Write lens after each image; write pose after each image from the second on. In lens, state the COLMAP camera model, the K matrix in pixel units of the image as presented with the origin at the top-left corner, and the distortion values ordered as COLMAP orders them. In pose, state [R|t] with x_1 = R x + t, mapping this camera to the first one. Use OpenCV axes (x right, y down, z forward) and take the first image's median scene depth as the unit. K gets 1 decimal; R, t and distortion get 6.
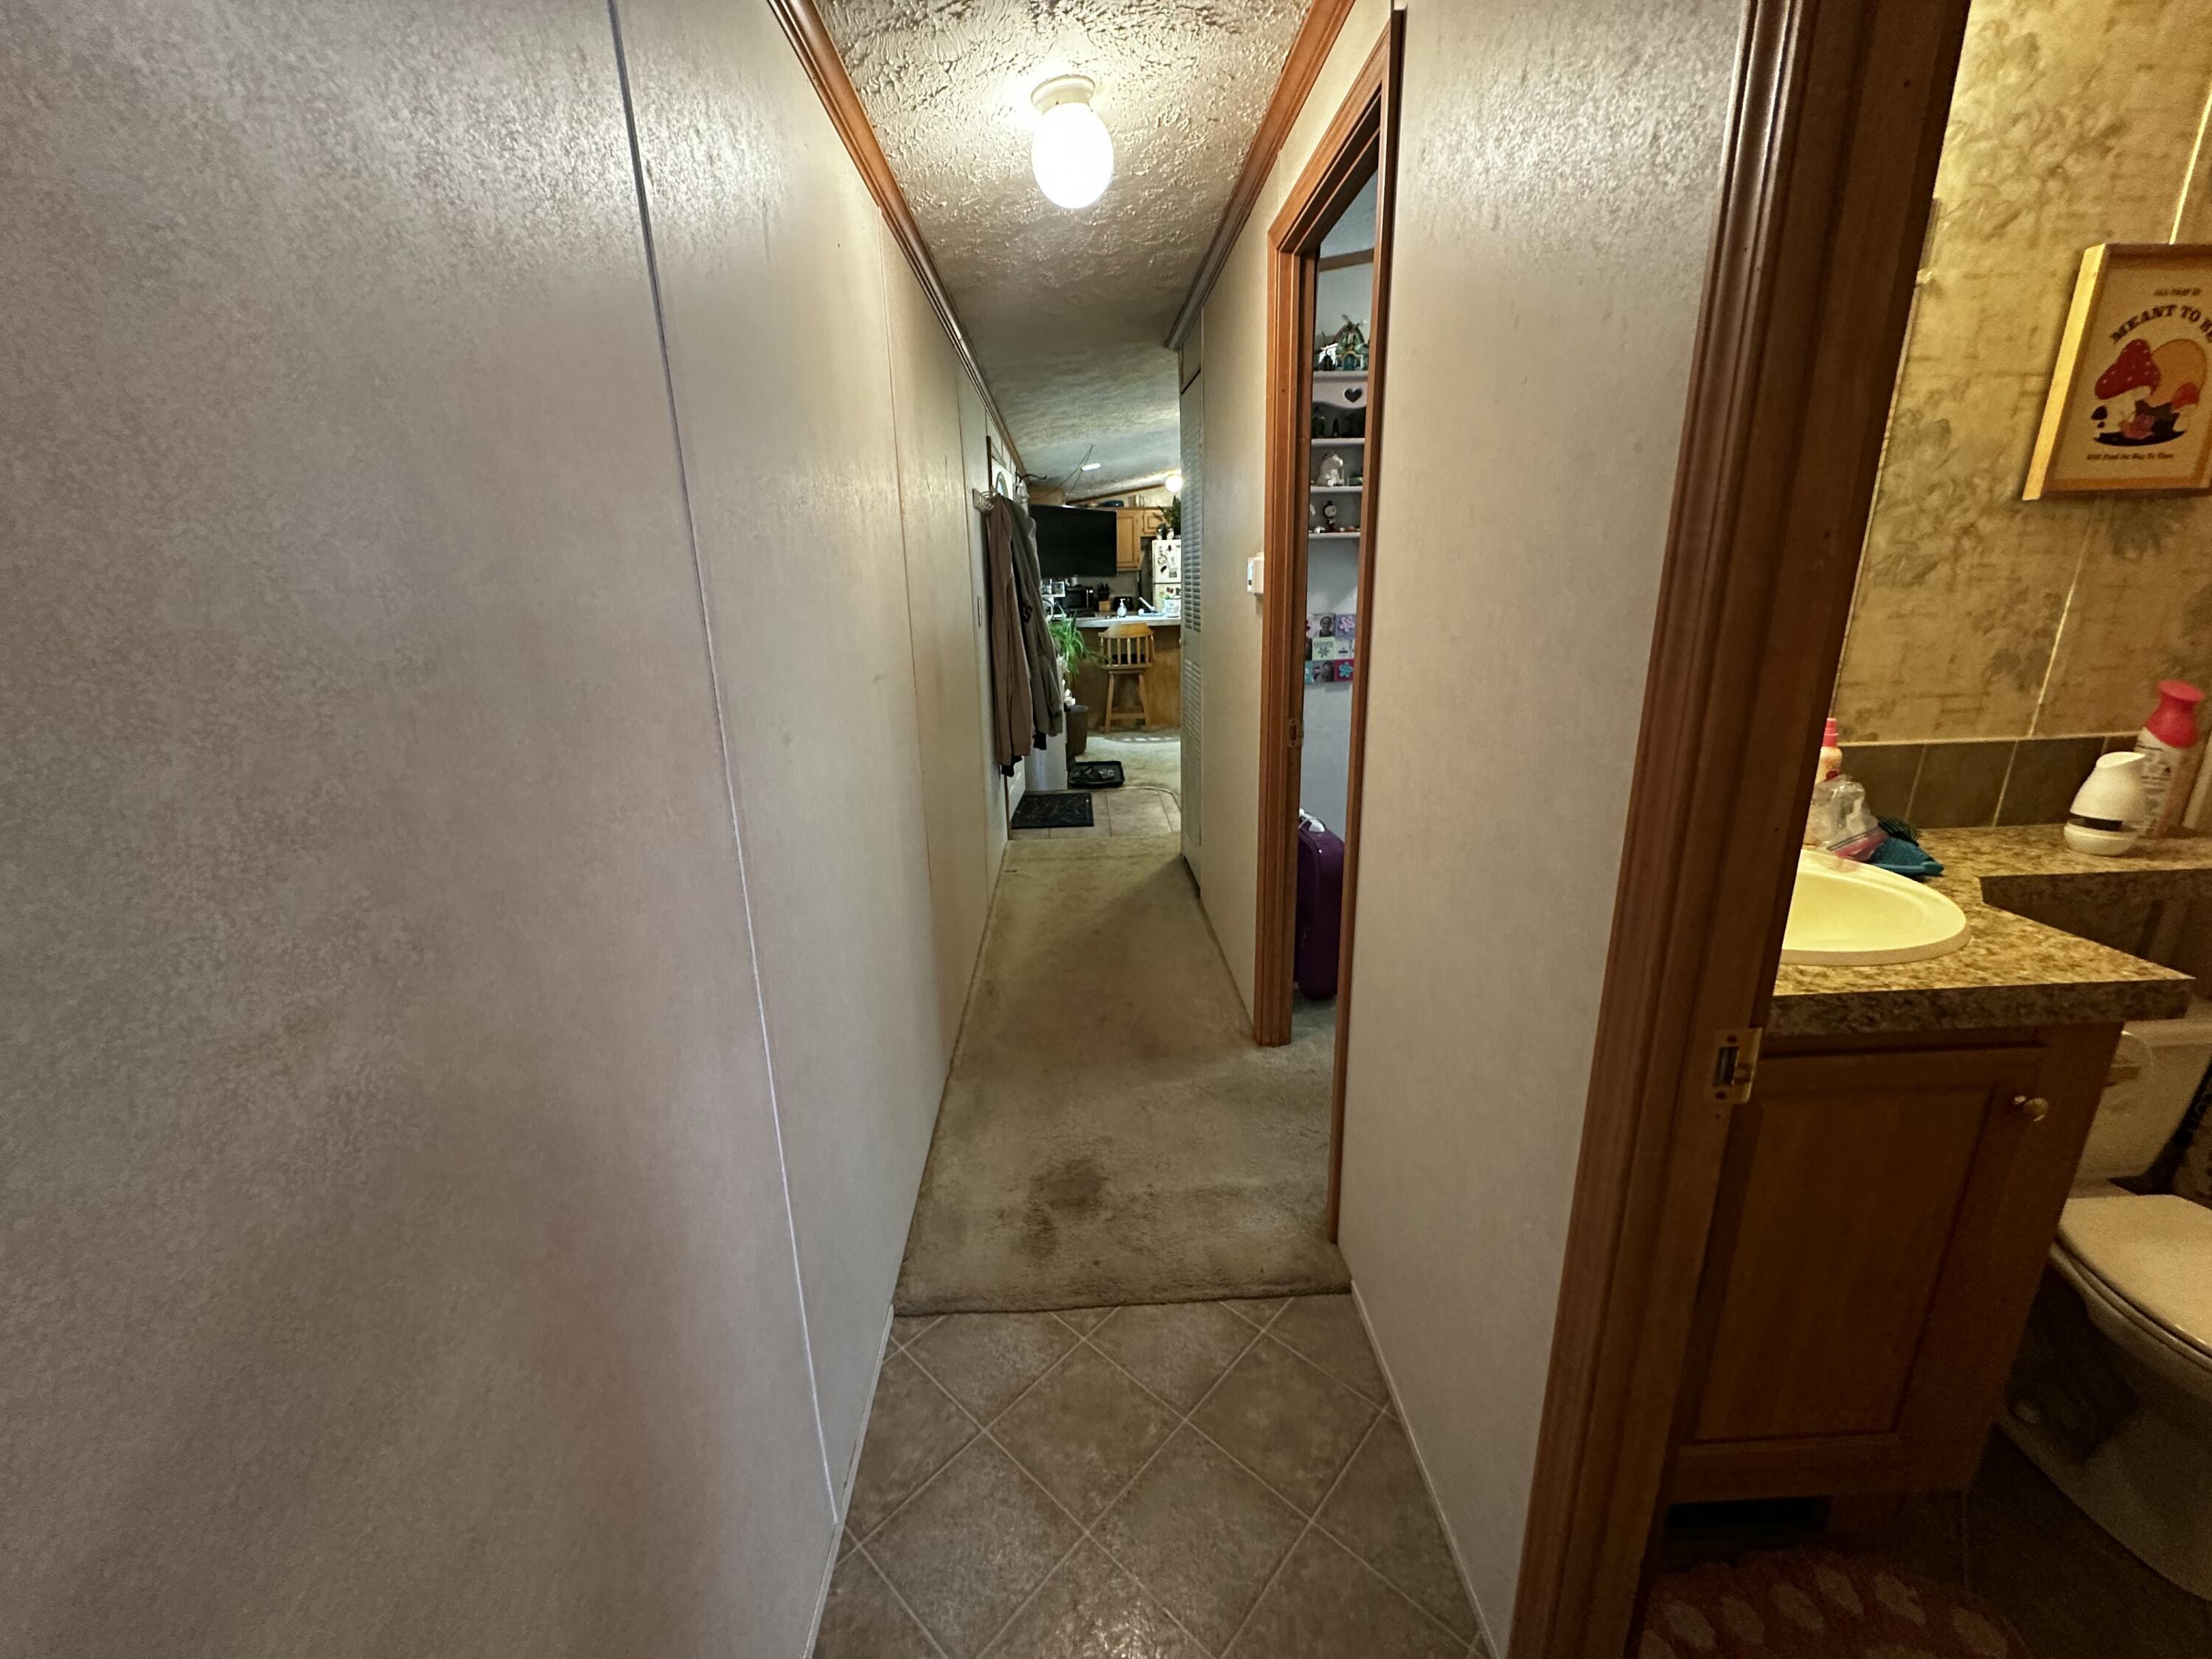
lens RADIAL K [[880.7, 0, 1109.2], [0, 880.7, 830.8], [0, 0, 1]] dist [-0.005678, 0.000609]
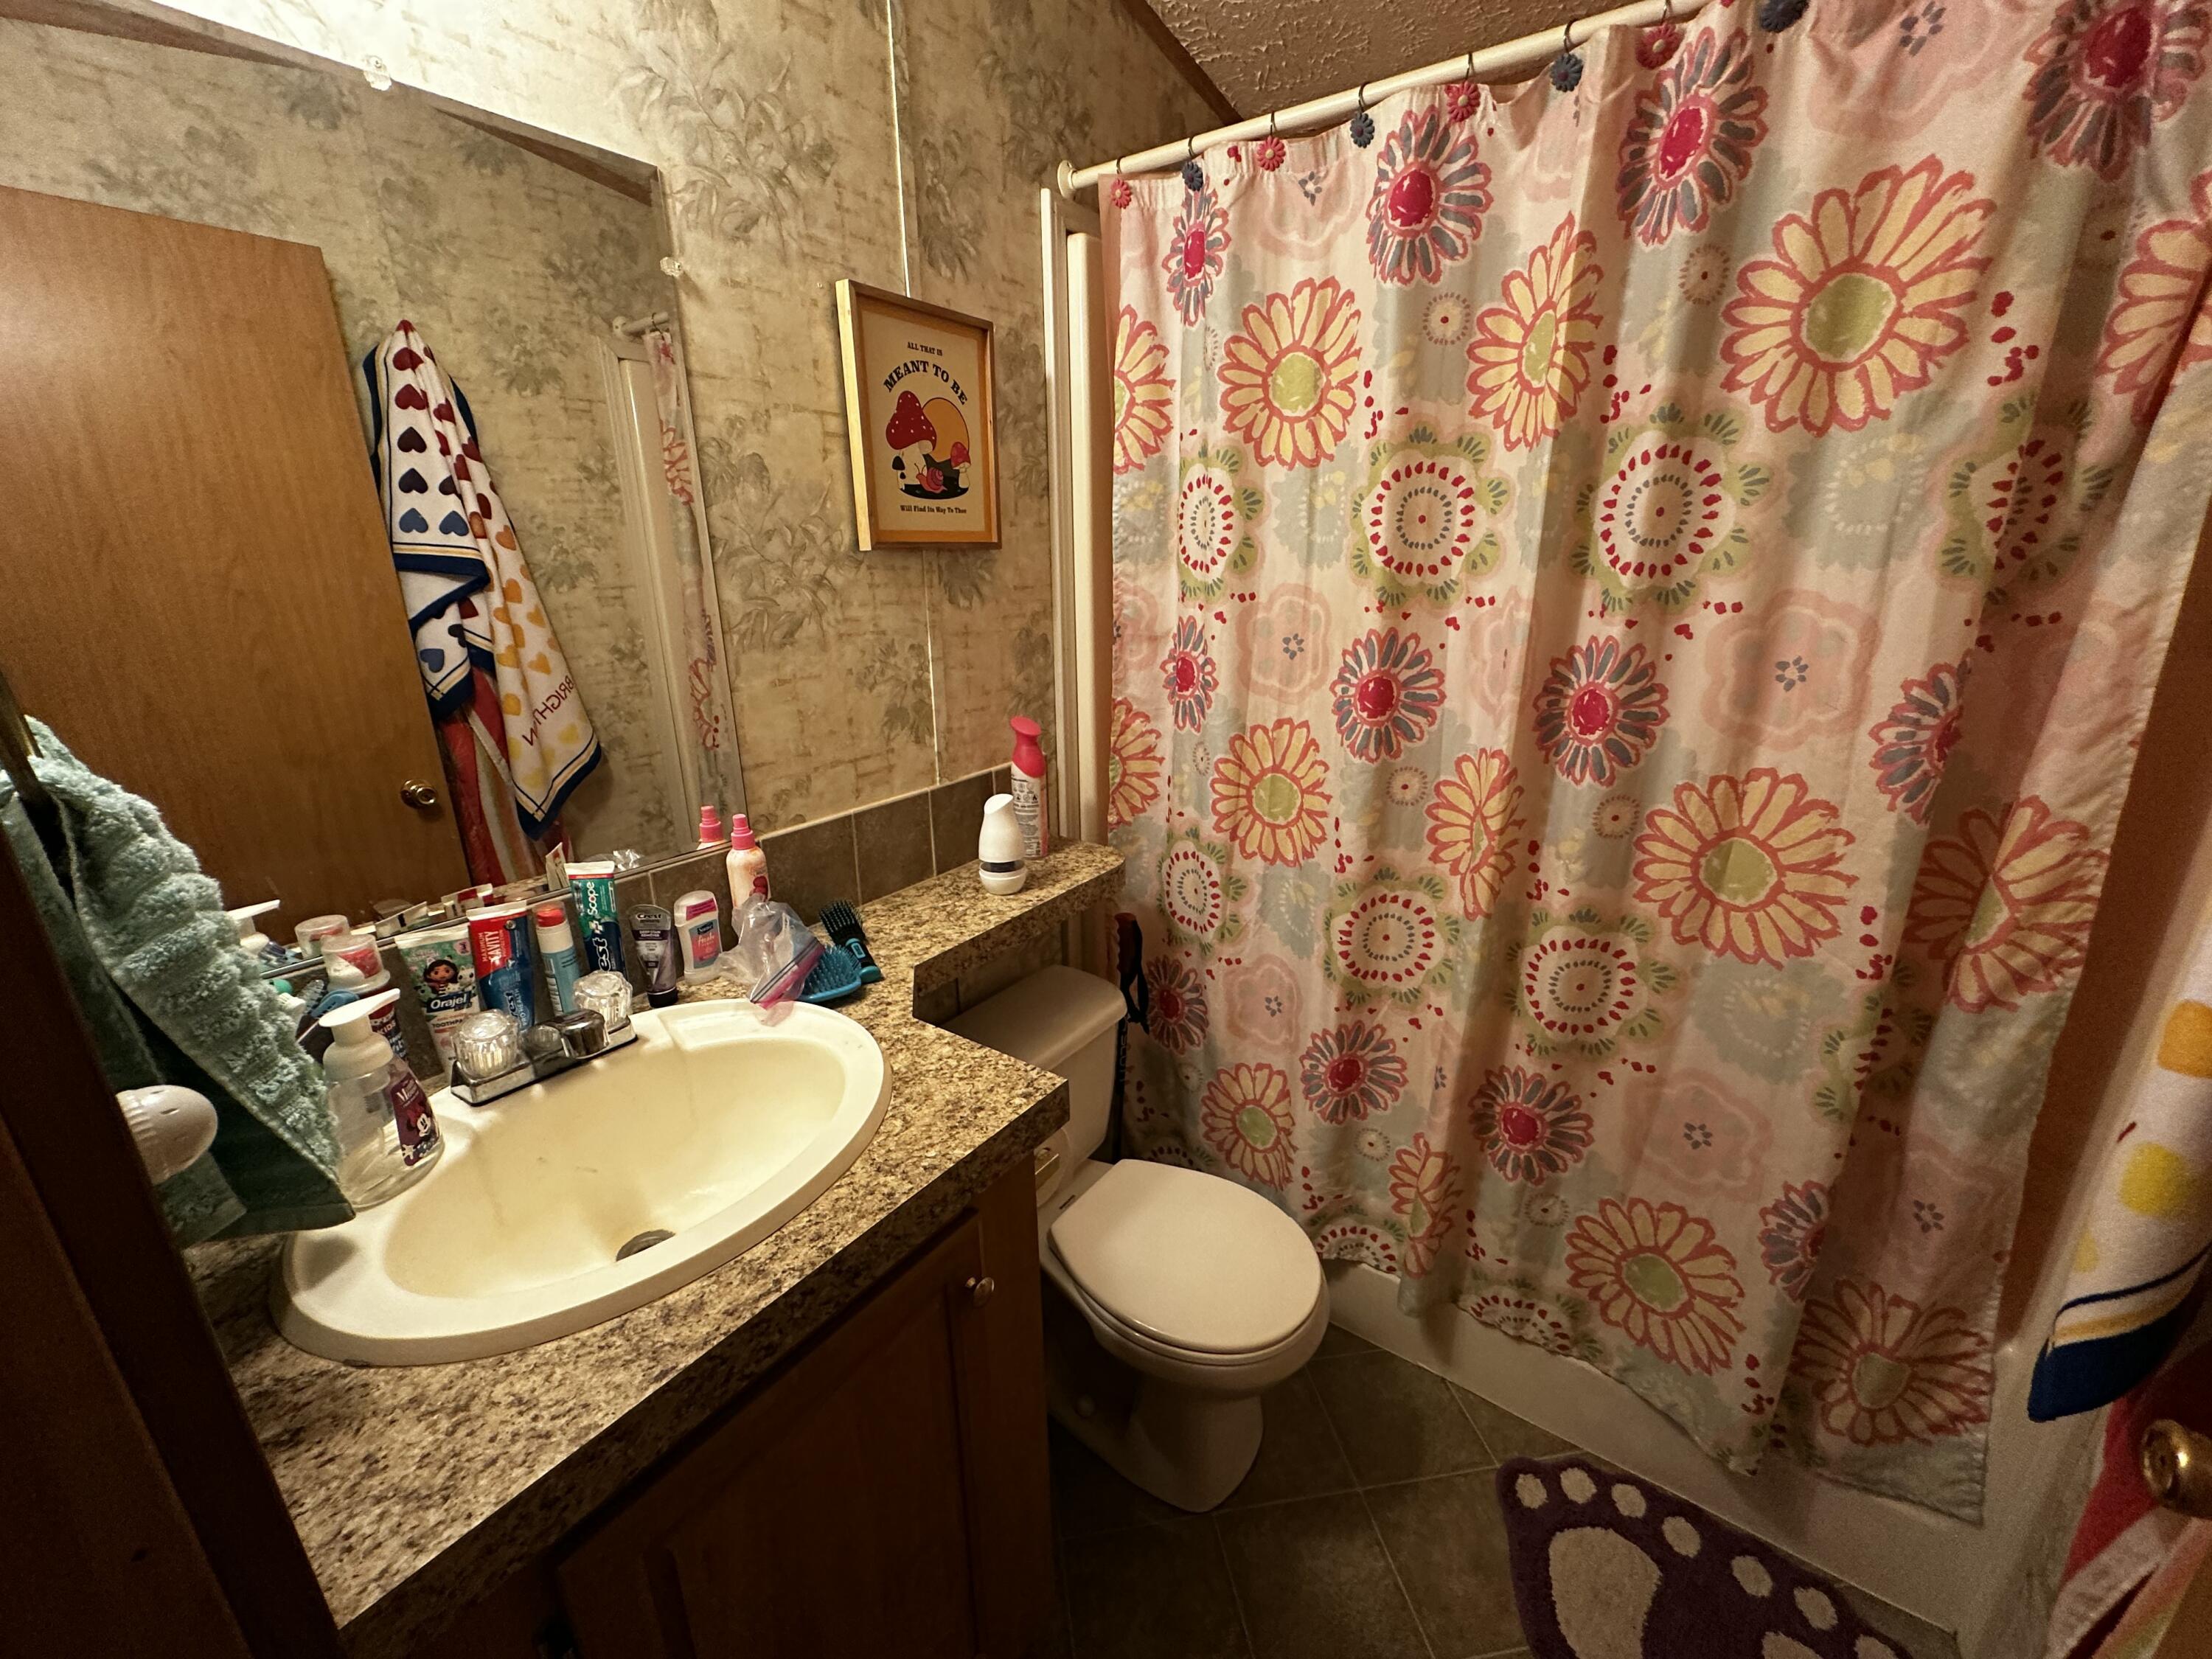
lens RADIAL K [[880.7, 0, 1108.7], [0, 880.7, 833.3], [0, 0, 1]] dist [-0.005678, 0.000609]
pose [[0.608692, -0.224691, 0.760926, 0.441211], [0.223491, 0.968783, 0.107290, -0.132327], [-0.761279, 0.104753, 0.639907, 0.240537]]
